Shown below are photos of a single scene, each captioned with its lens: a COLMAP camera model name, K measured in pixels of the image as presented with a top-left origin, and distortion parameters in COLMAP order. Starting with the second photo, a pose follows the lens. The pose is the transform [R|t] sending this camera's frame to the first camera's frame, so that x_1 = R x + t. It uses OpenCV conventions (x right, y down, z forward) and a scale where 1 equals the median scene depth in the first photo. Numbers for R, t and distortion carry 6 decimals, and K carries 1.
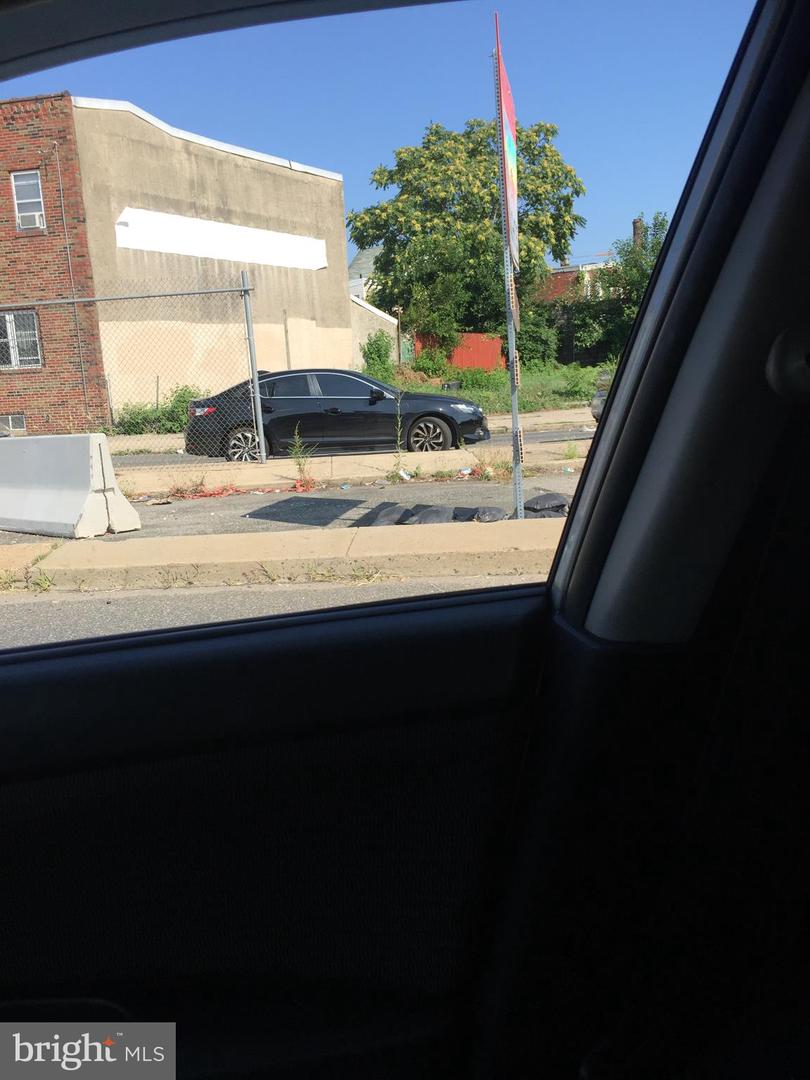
lens RADIAL K [[939.3, 0, 439.1], [0, 939.3, 535.6], [0, 0, 1]] dist [0.106161, -0.150147]
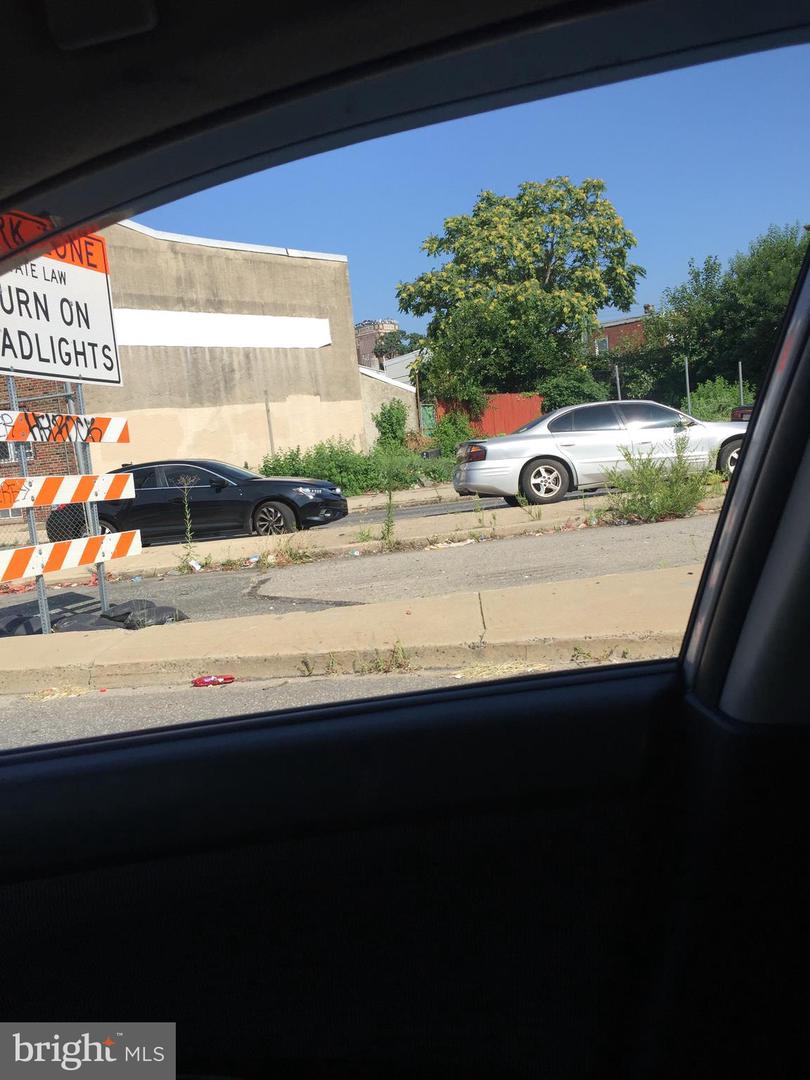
lens RADIAL K [[939.3, 0, 439.1], [0, 939.3, 535.6], [0, 0, 1]] dist [0.106161, -0.150147]
pose [[0.985783, -0.037257, -0.163841, 0.178030], [0.028502, 0.998054, -0.055465, -0.014201], [0.165589, 0.050007, 0.984926, 0.010704]]
